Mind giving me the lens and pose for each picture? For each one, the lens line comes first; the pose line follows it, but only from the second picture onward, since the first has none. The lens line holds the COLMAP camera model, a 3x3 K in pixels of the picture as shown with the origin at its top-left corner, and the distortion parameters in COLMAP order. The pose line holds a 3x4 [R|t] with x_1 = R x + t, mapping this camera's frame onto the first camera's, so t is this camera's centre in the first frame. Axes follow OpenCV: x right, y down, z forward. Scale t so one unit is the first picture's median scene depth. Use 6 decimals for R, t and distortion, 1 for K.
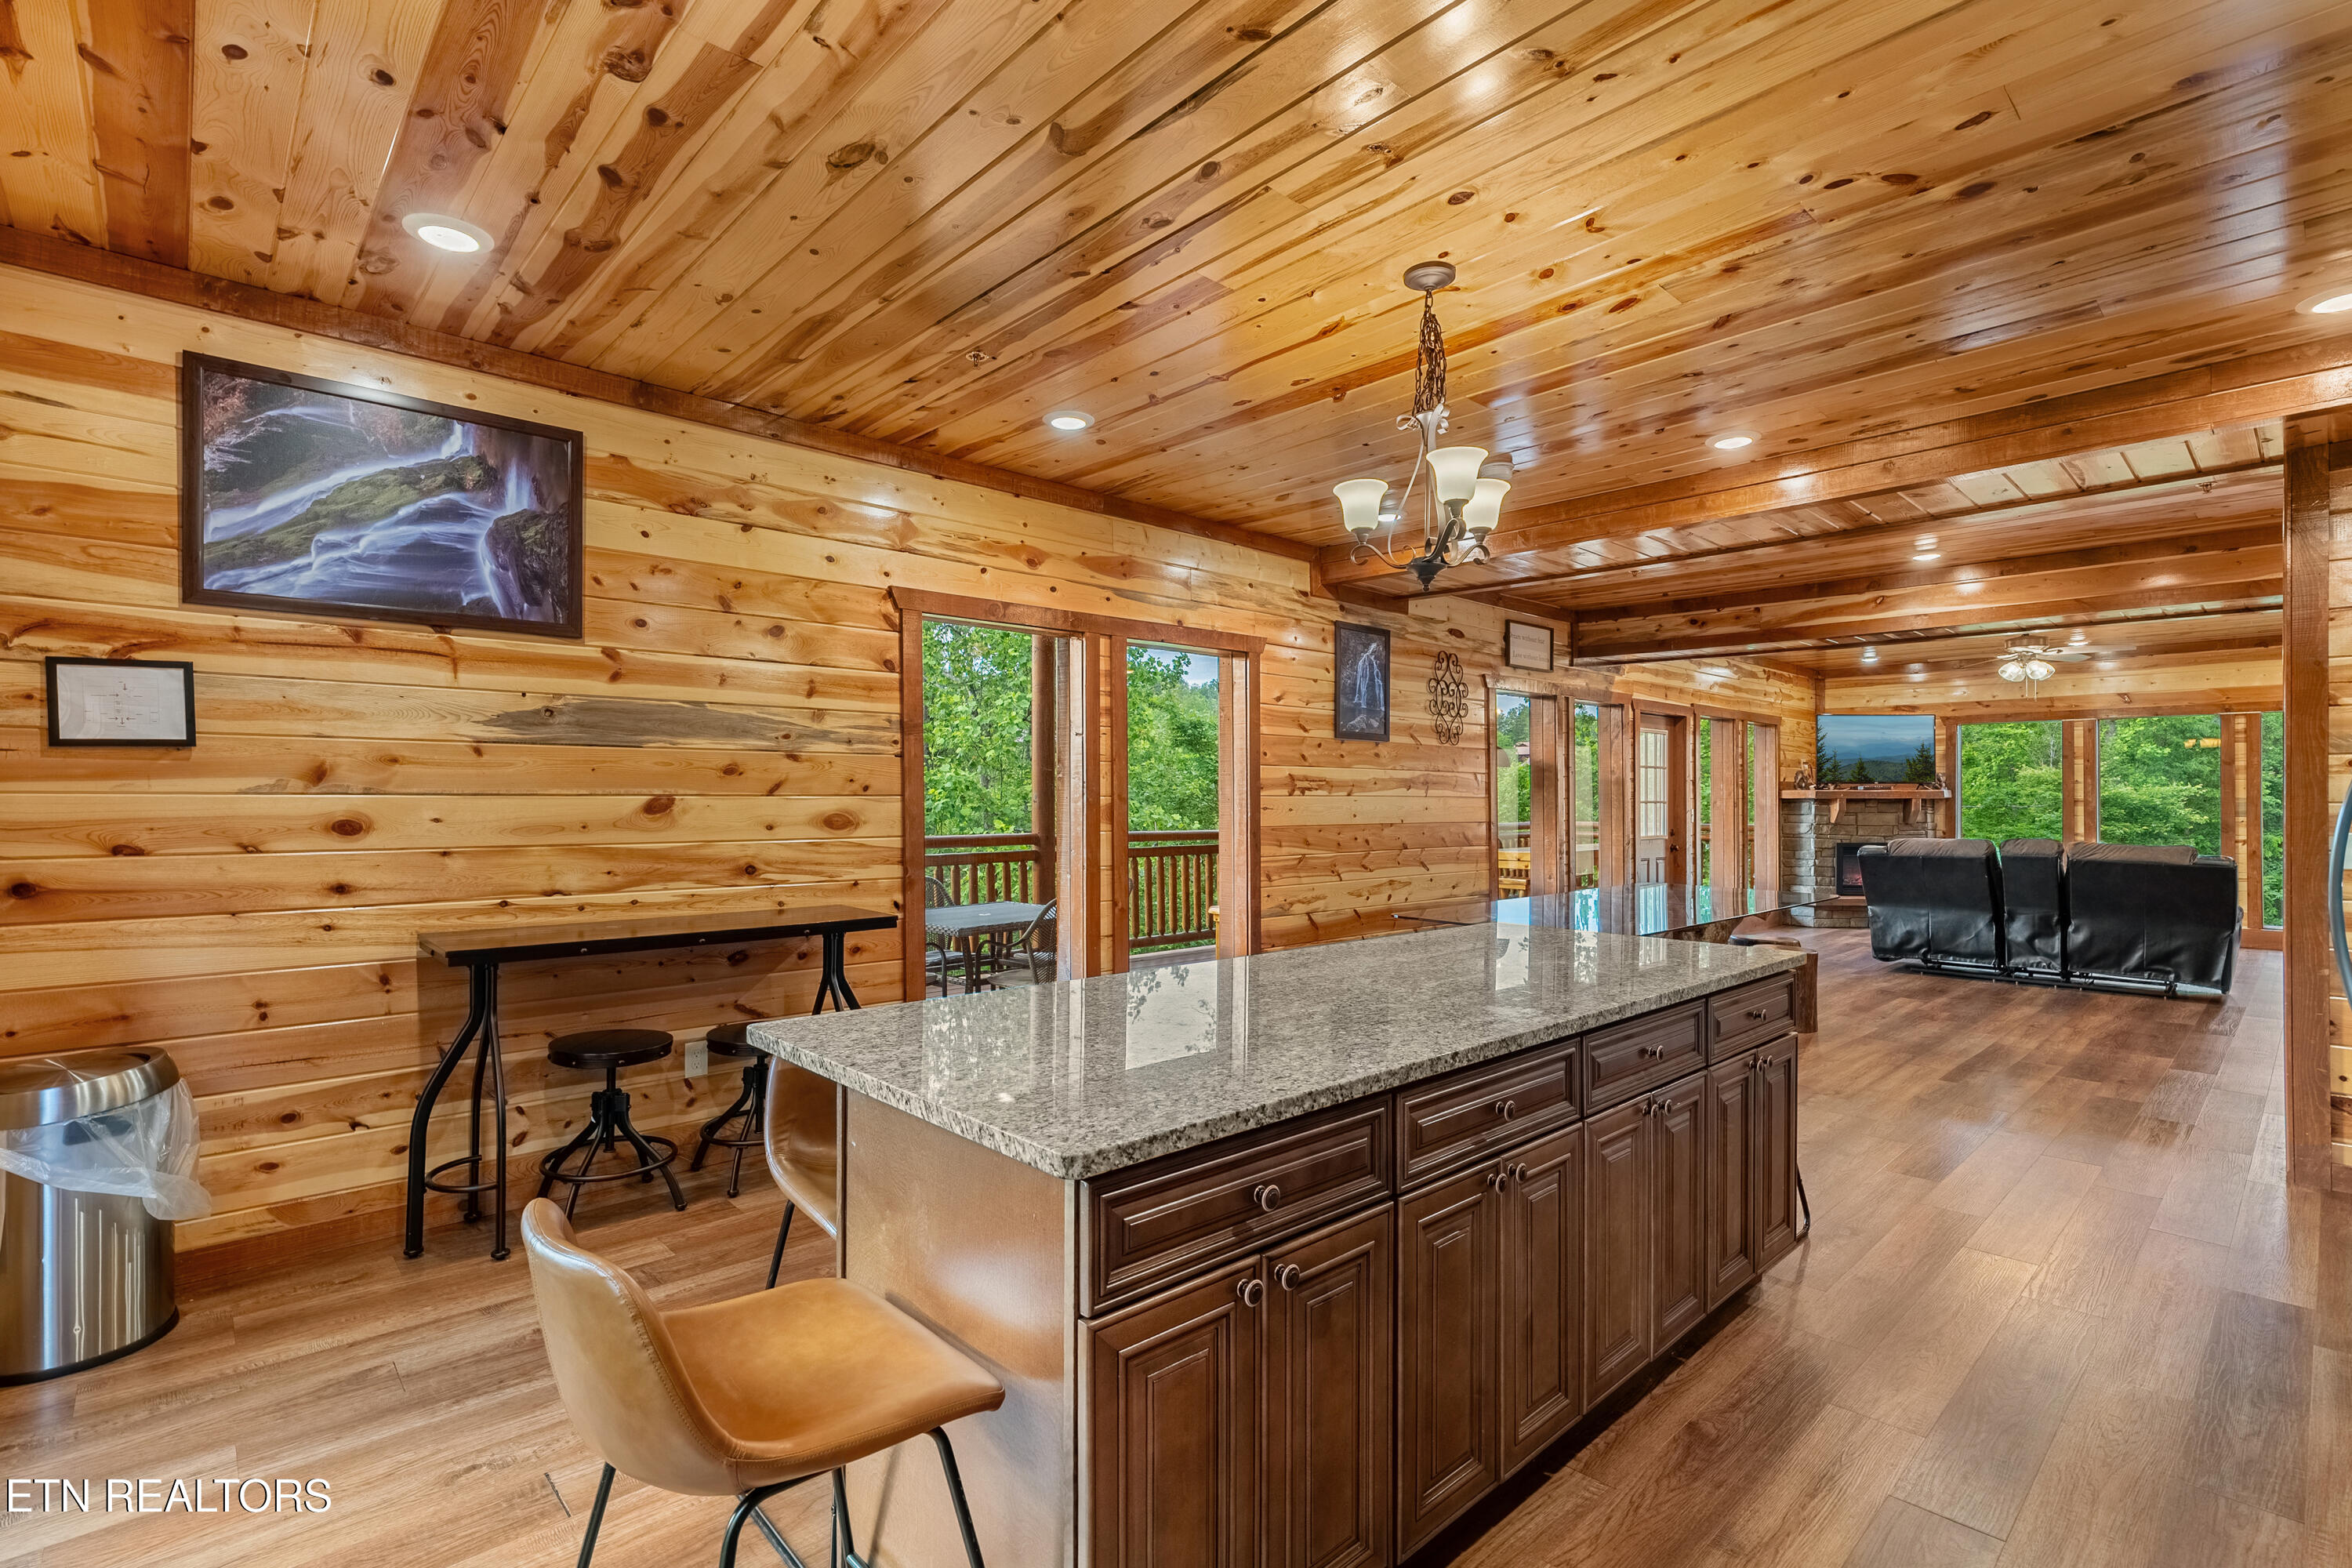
lens RADIAL K [[1088.3, 0, 1173.9], [0, 1088.3, 792.8], [0, 0, 1]] dist [-0.004099, 0.001147]
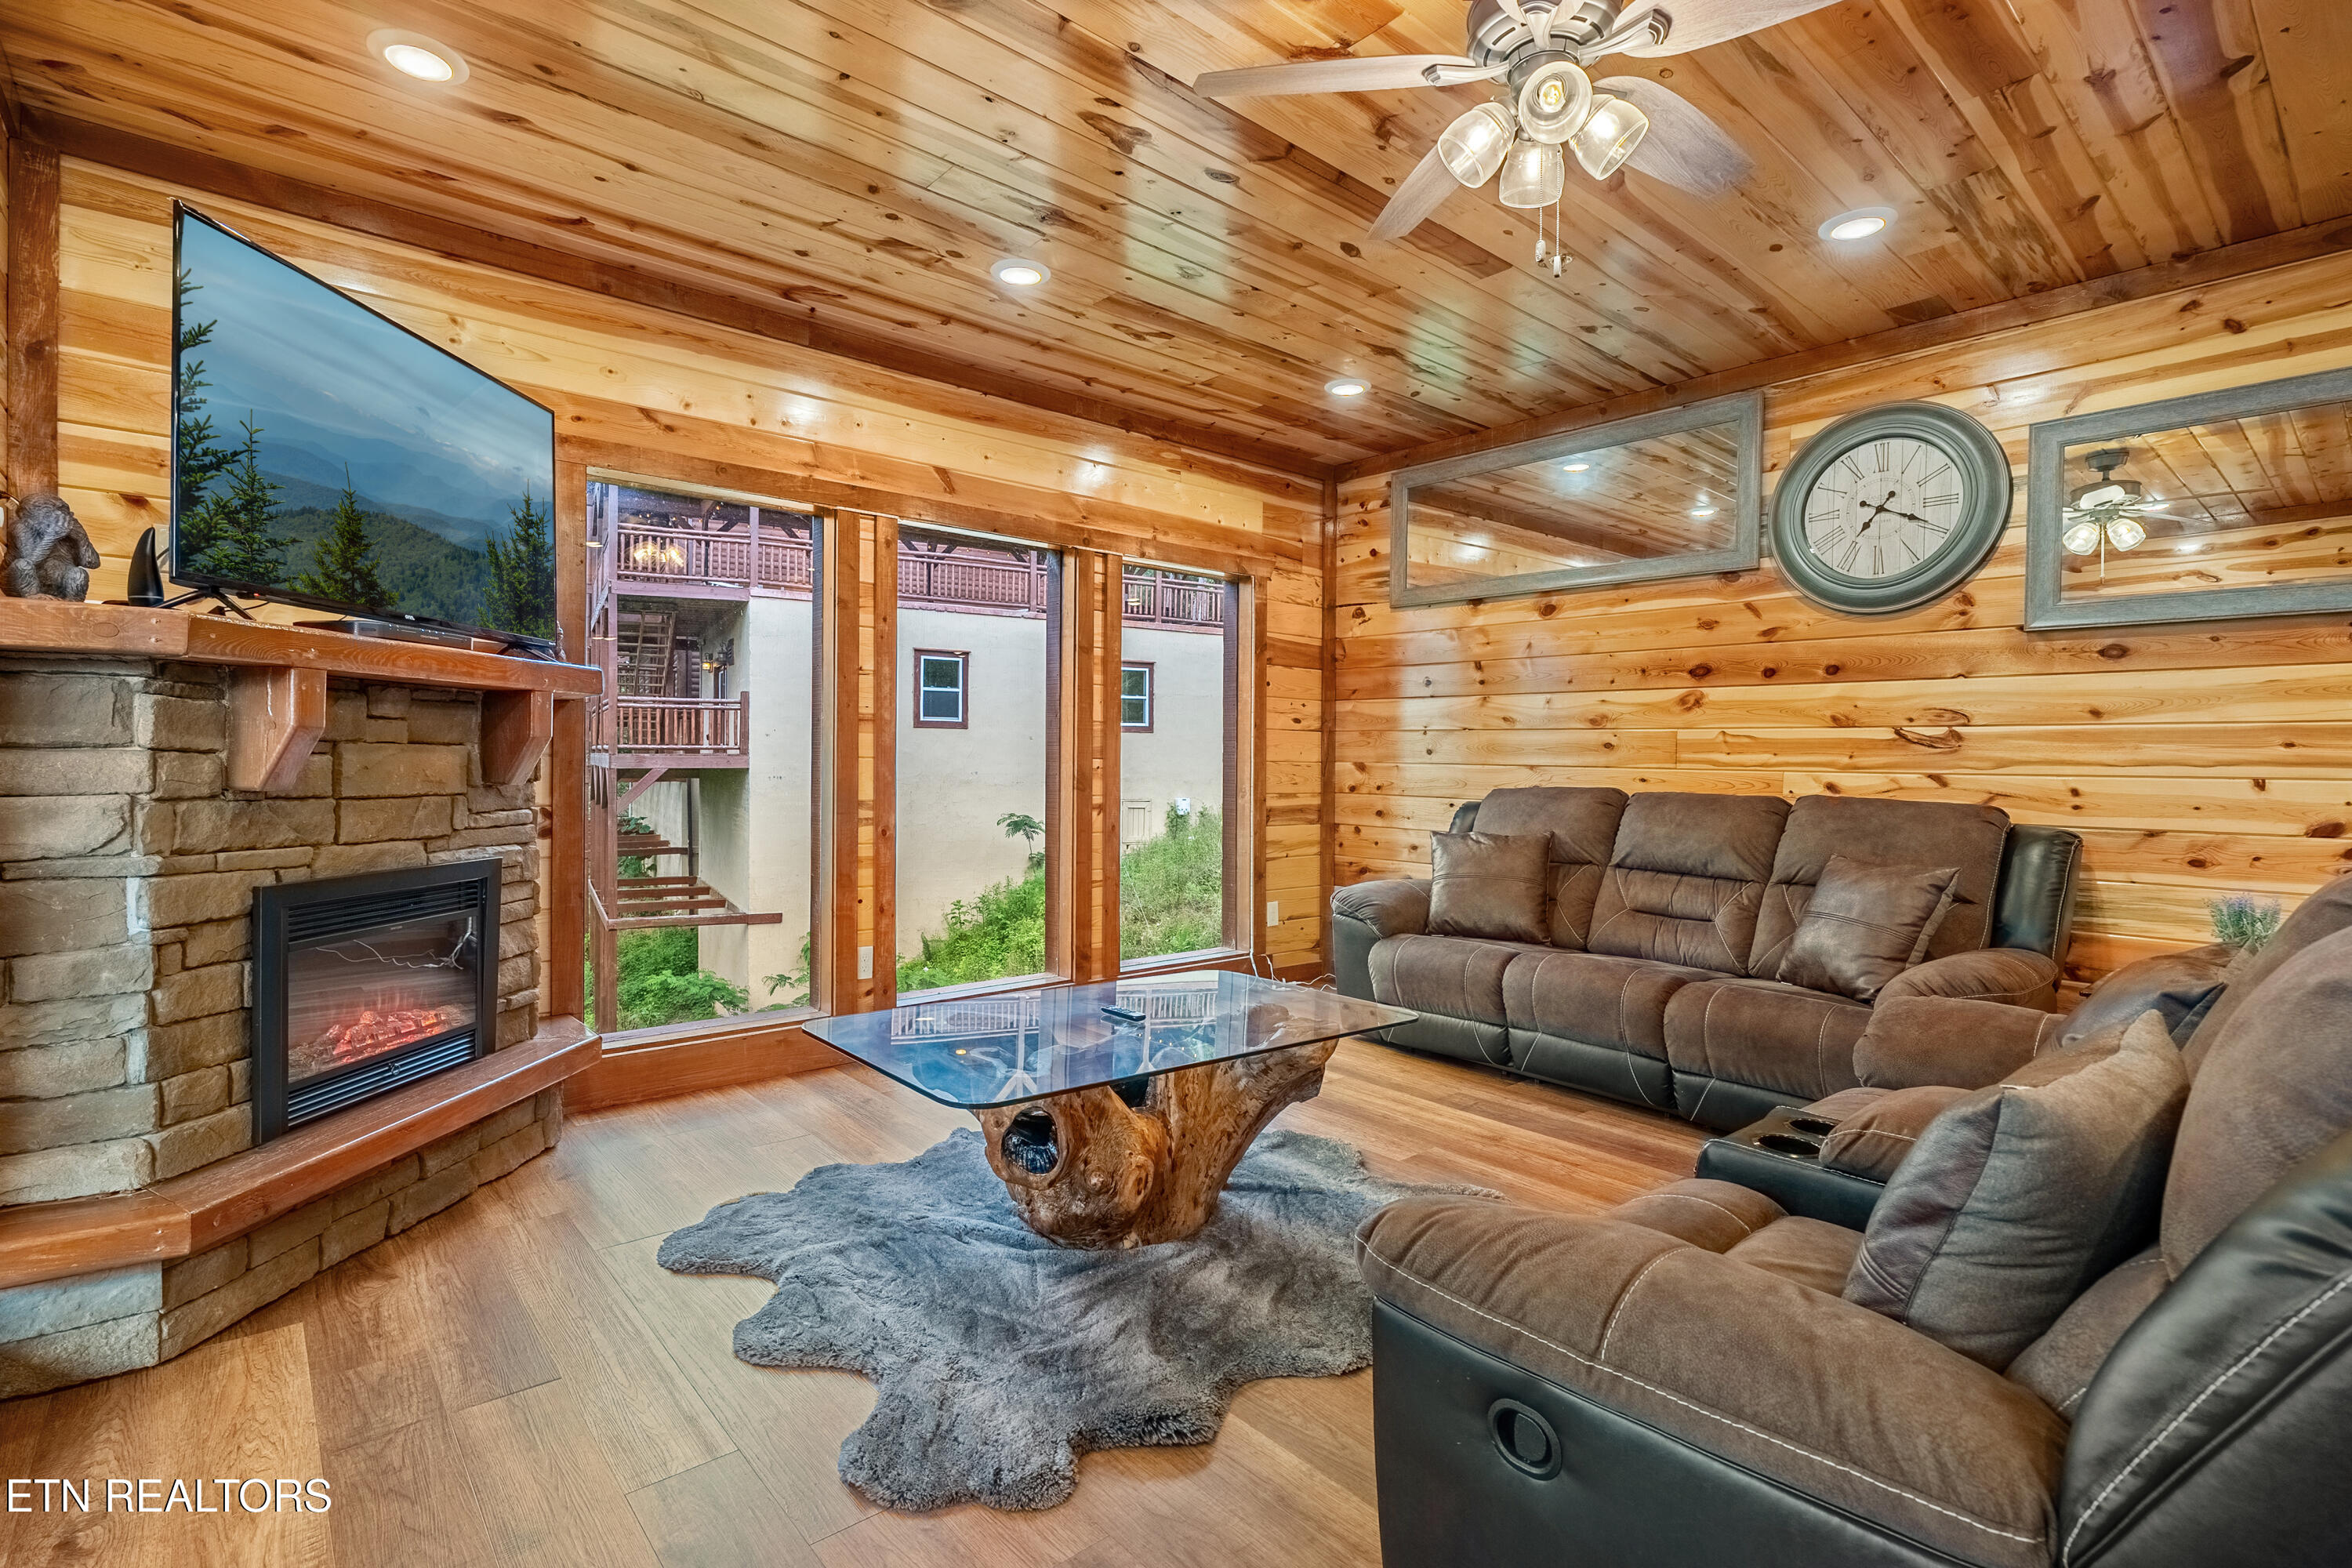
lens RADIAL K [[1088.3, 0, 1168.4], [0, 1088.3, 768.9], [0, 0, 1]] dist [-0.004099, 0.001147]
pose [[0.049438, -0.005604, 0.998761, 0.416053], [-0.008584, 0.999945, 0.006035, 0.021182], [-0.998740, -0.008872, 0.049387, 0.820452]]
